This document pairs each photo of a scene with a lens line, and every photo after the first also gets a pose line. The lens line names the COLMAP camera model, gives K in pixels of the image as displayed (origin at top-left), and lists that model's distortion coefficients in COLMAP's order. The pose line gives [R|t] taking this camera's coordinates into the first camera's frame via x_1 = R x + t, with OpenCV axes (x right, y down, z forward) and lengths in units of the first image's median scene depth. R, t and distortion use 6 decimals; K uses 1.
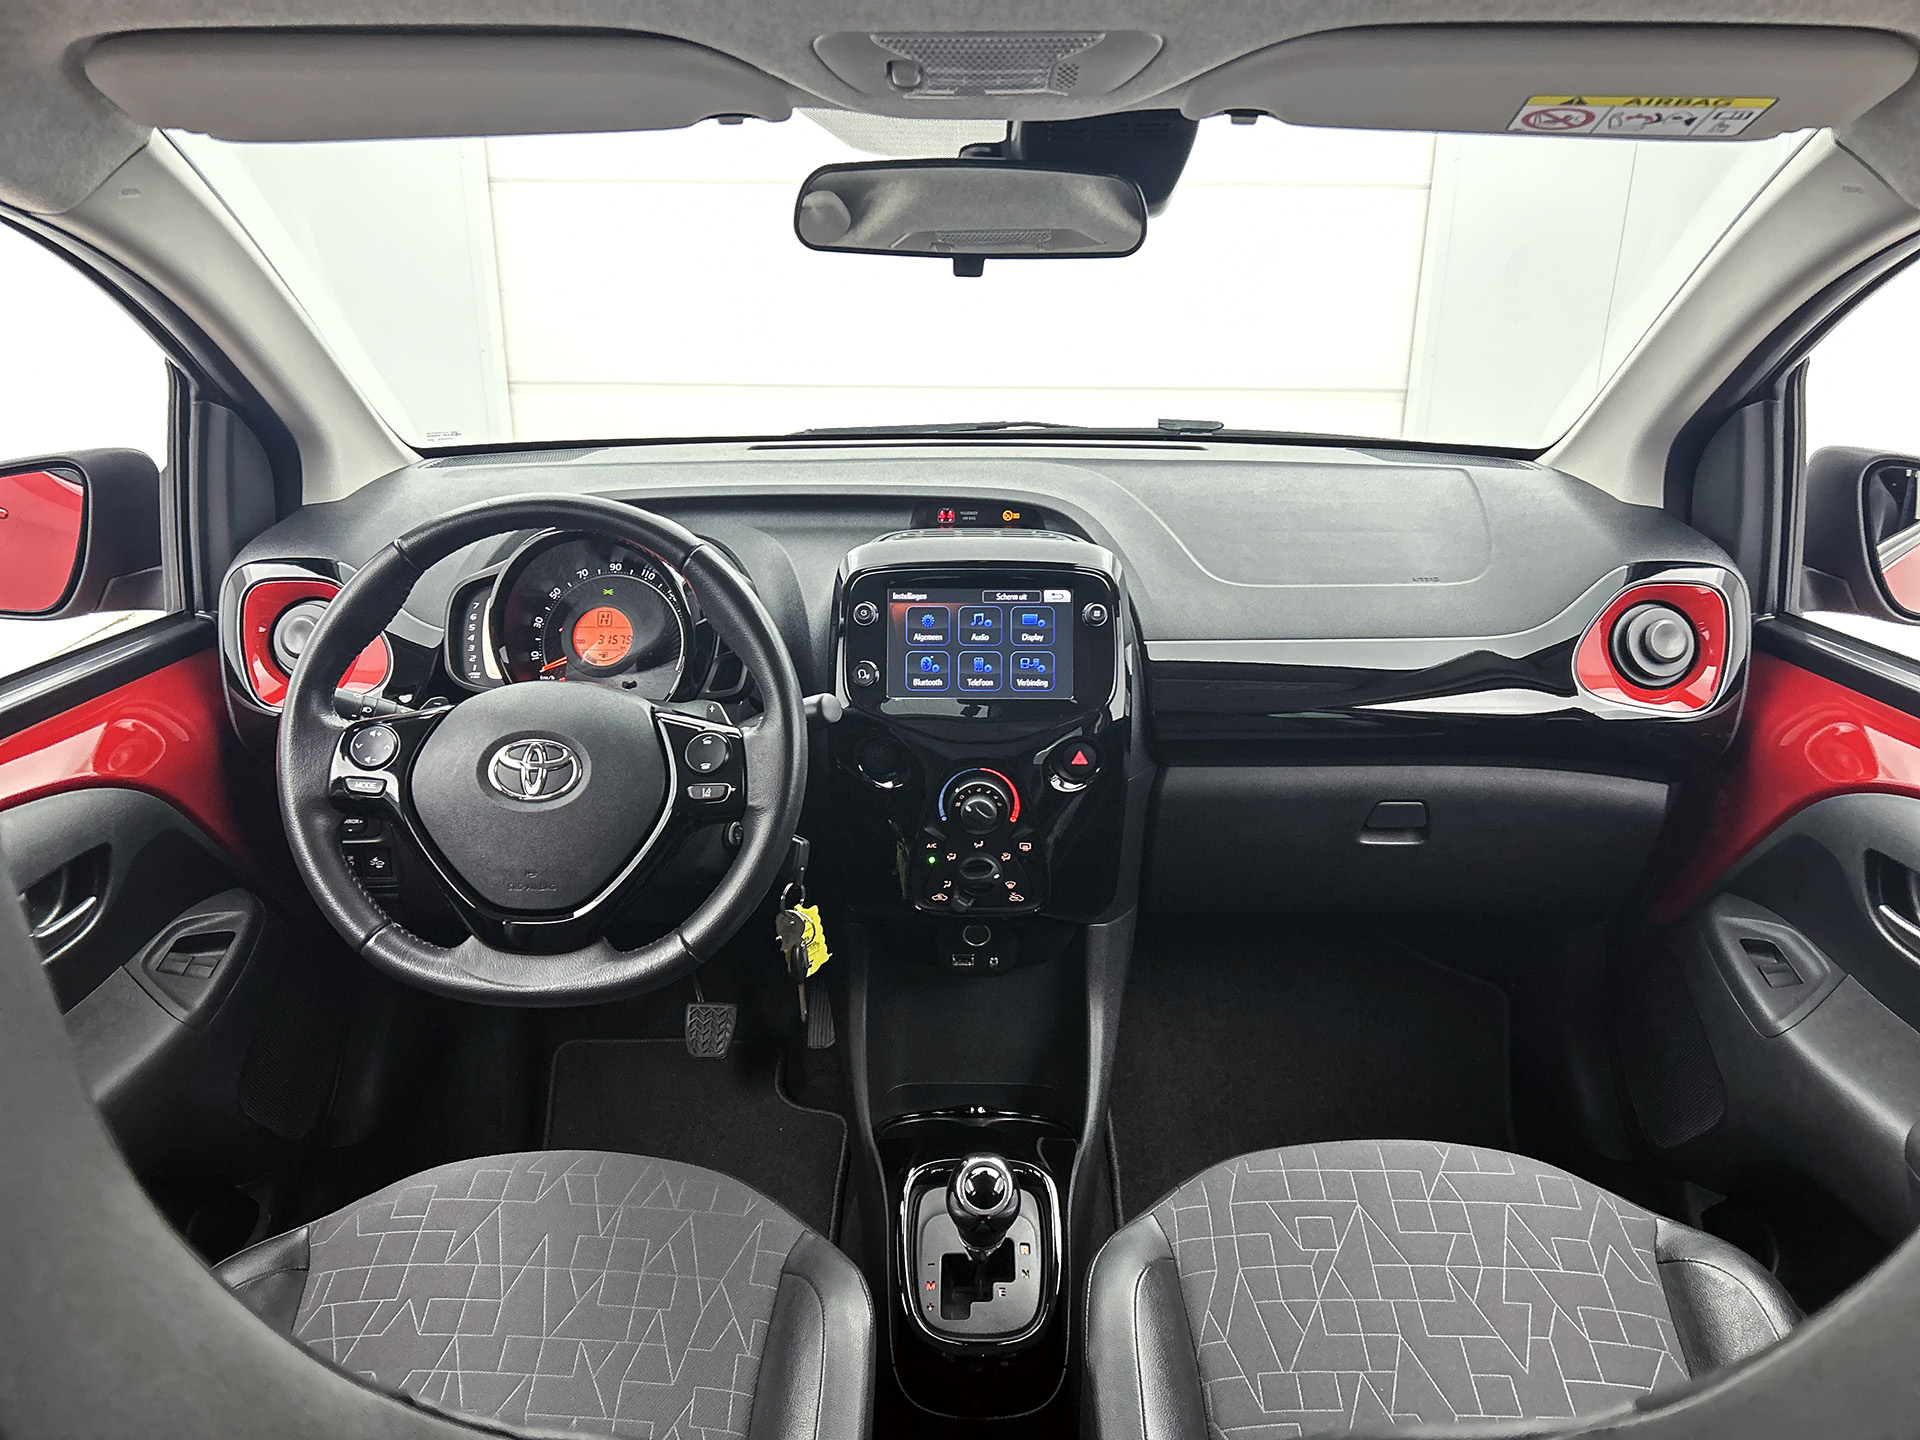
lens RADIAL K [[1415.1, 0, 960.0], [0, 1415.1, 720.0], [0, 0, 1]] dist [0.007590, 0.001016]
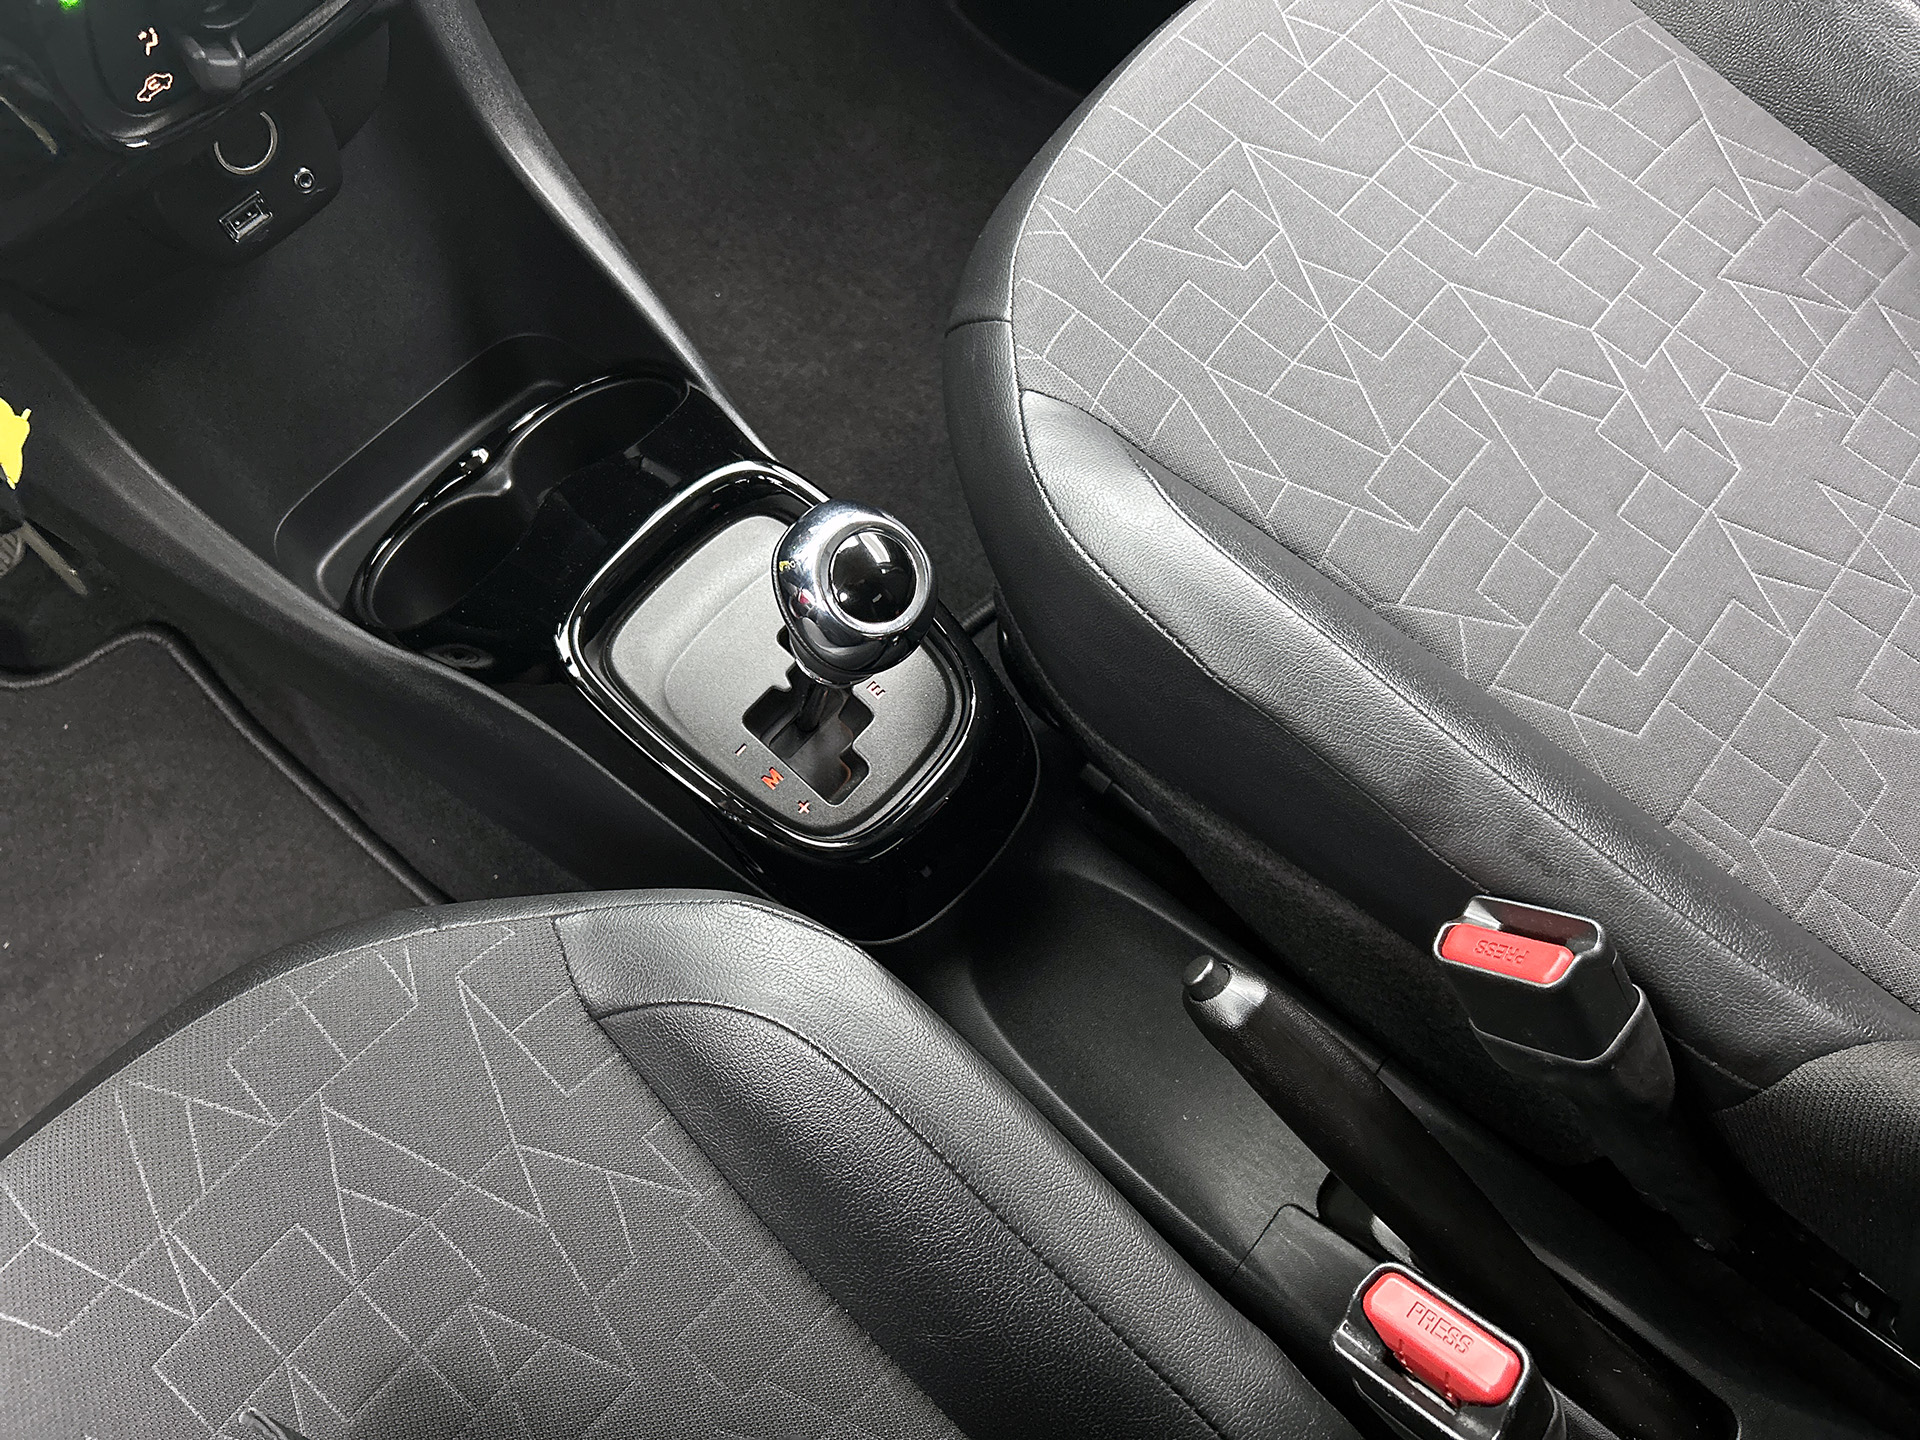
lens RADIAL K [[1463.1, 0, 906.6], [0, 1463.1, 681.5], [0, 0, 1]] dist [-0.006691, -0.000430]
pose [[0.646867, -0.689402, 0.326017, -0.119895], [0.371449, 0.658198, 0.654828, 0.052833], [-0.666024, -0.302488, 0.681845, 0.572036]]
